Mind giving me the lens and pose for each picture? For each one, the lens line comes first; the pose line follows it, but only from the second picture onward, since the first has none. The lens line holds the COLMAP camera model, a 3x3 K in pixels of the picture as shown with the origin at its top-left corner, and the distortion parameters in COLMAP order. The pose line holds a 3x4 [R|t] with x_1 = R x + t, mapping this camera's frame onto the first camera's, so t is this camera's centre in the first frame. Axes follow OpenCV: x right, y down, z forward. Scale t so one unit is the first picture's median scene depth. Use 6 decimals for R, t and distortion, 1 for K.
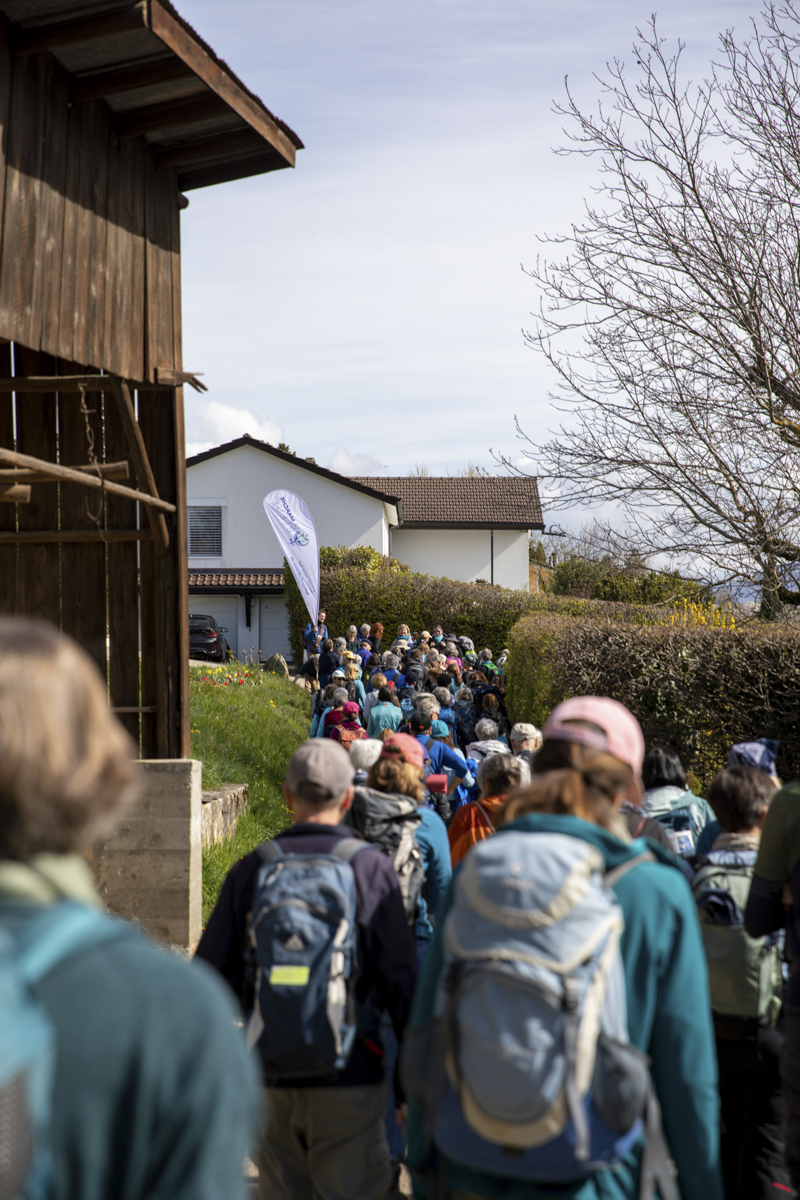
lens RADIAL K [[2387.0, 0, 399.8], [0, 2387.0, 600.4], [0, 0, 1]] dist [-0.066248, 0.000000]
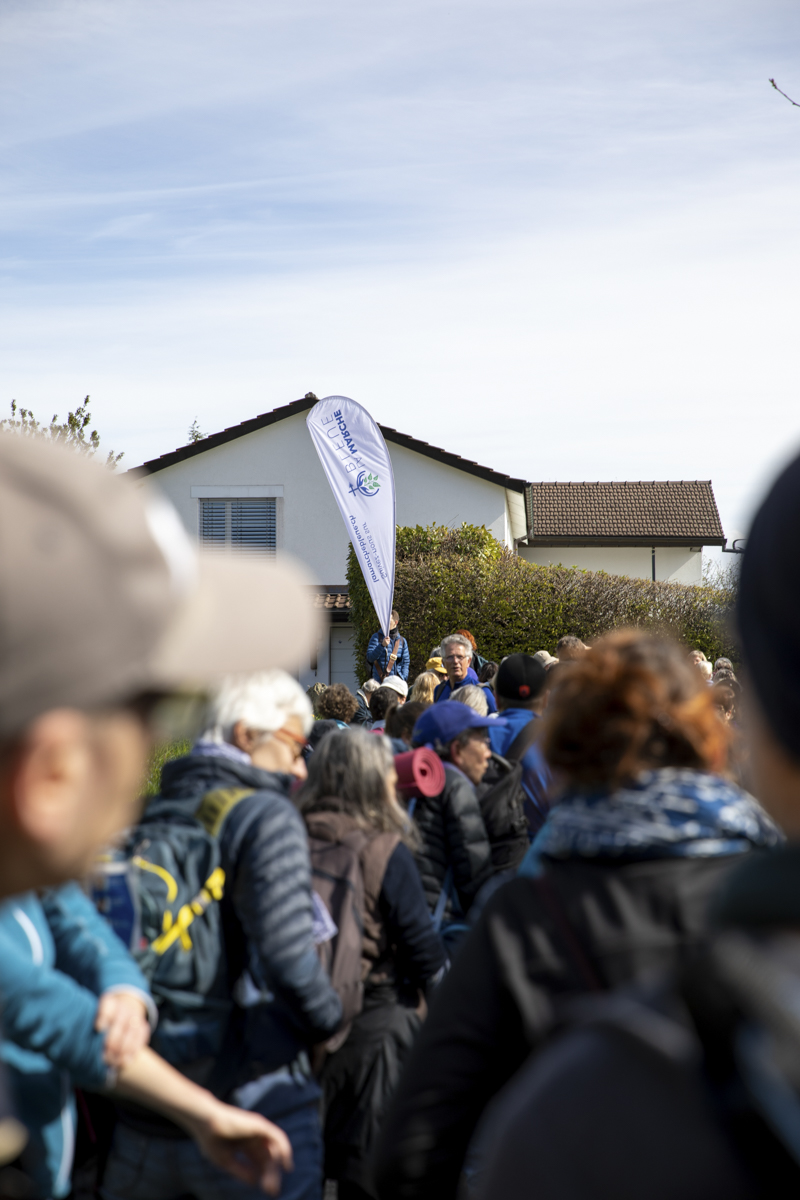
lens RADIAL K [[2411.9, 0, 400.1], [0, 2411.9, 600.7], [0, 0, 1]] dist [-0.006839, 0.000000]
pose [[0.998629, -0.001005, -0.052334, -0.001089], [-0.000845, 0.999376, -0.035312, 0.019911], [0.052336, 0.035307, 0.998005, 0.364873]]
